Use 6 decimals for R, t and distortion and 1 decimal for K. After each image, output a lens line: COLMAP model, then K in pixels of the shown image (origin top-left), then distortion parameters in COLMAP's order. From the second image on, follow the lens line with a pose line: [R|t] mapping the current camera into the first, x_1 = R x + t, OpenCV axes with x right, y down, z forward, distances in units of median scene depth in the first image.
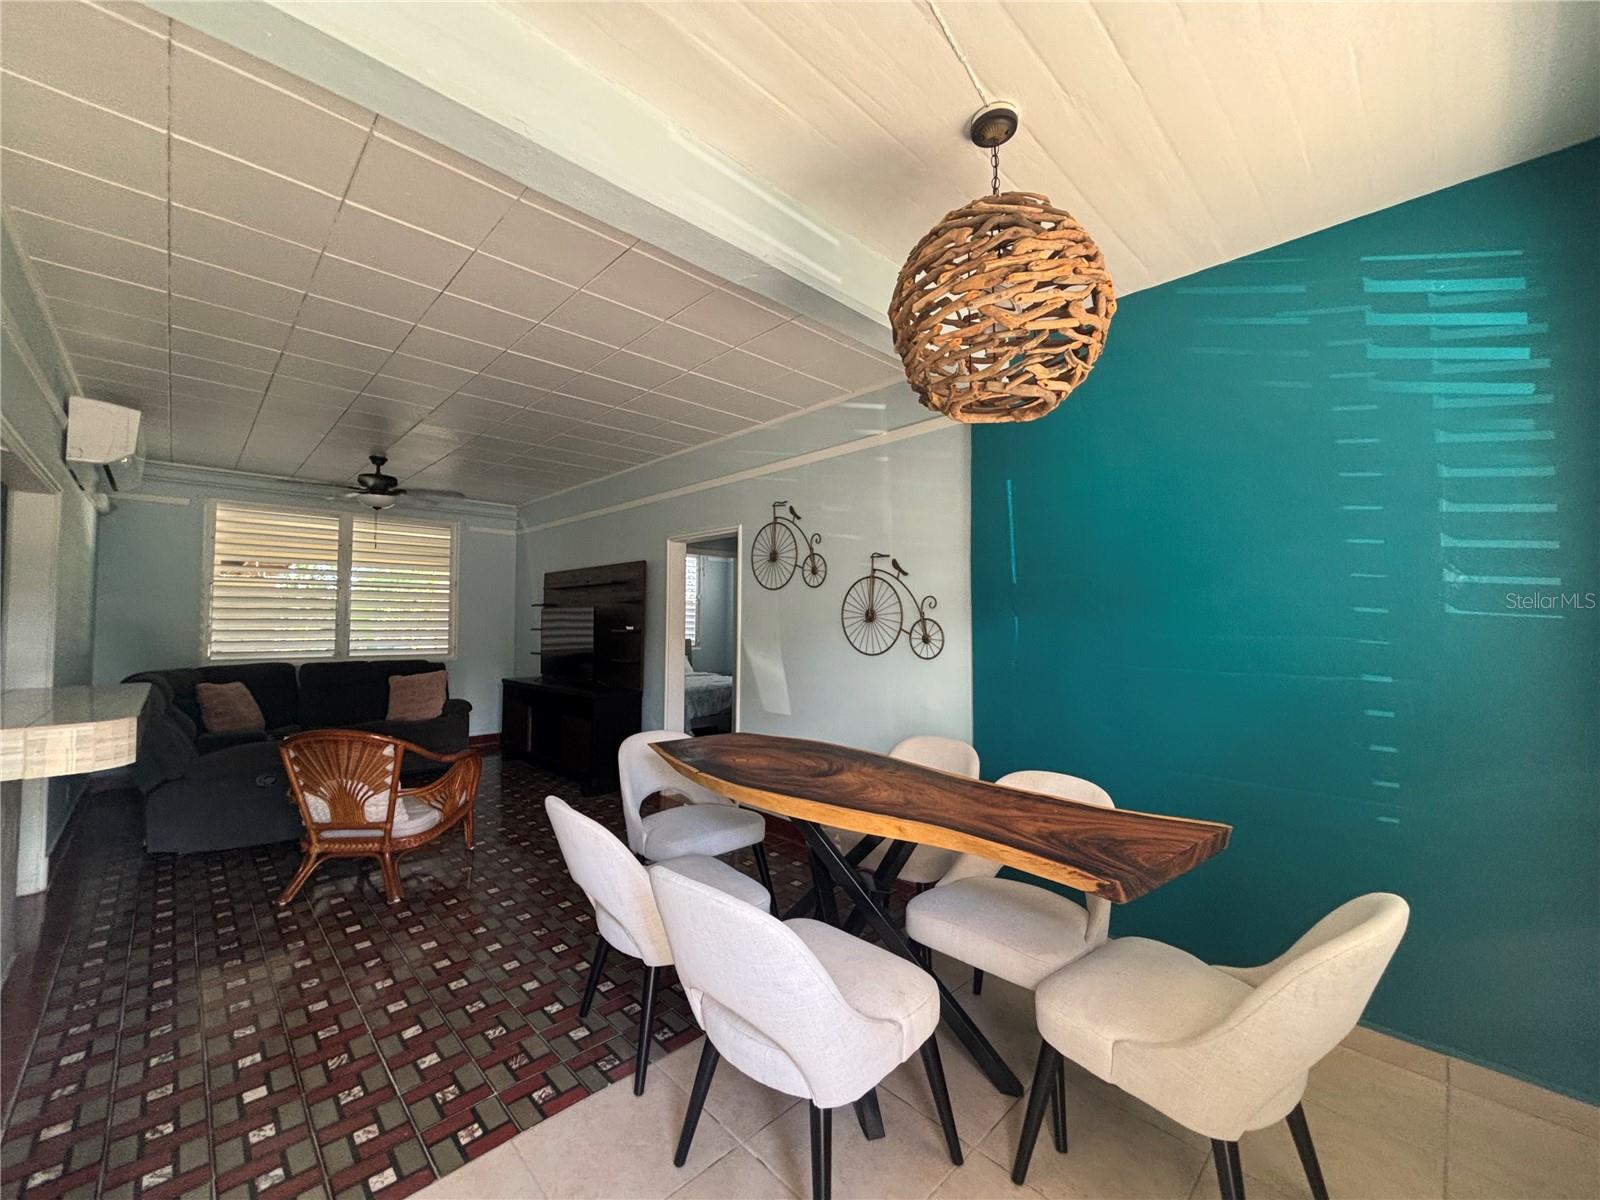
lens RADIAL K [[646.1, 0, 799.4], [0, 646.1, 596.3], [0, 0, 1]] dist [-0.000775, 0.000852]
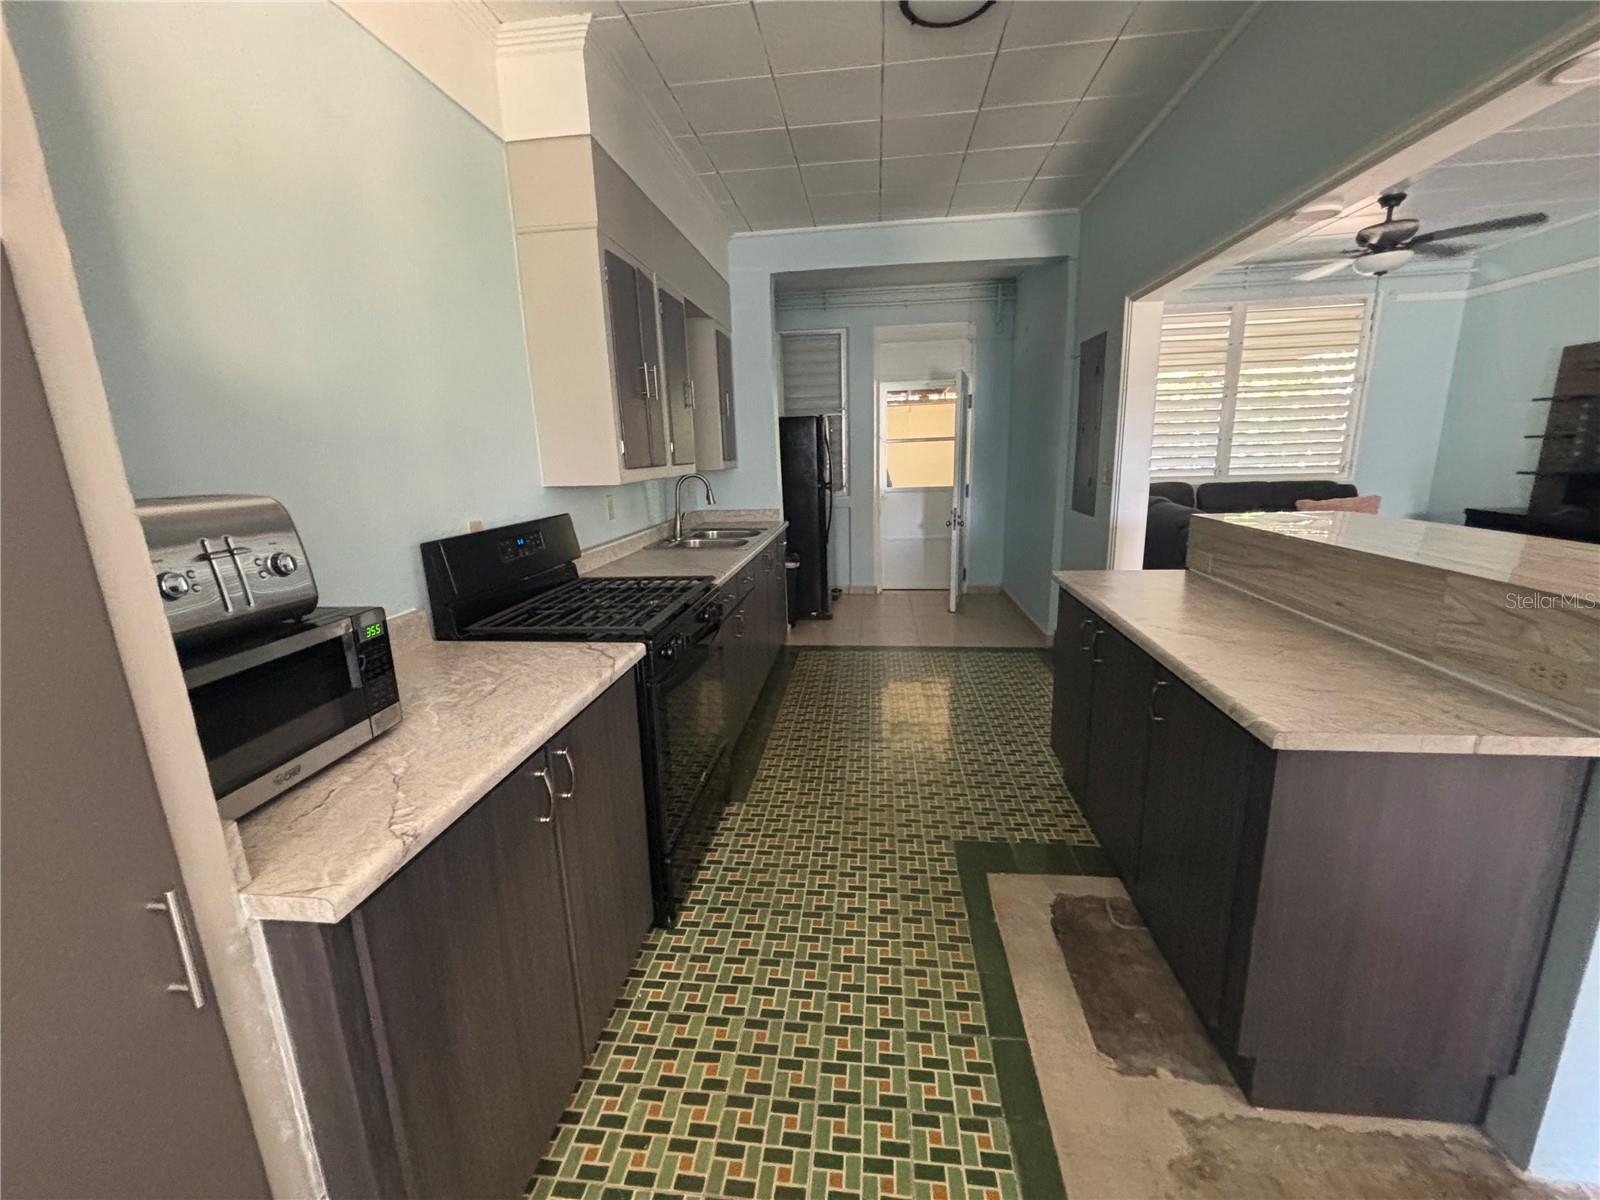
lens RADIAL K [[646.1, 0, 799.4], [0, 646.1, 596.3], [0, 0, 1]] dist [-0.000775, 0.000852]
pose [[0.631683, 0.151047, -0.760369, -0.737087], [0.065885, 0.966826, 0.246794, -0.008689], [0.772422, -0.205993, 0.600776, -0.050889]]
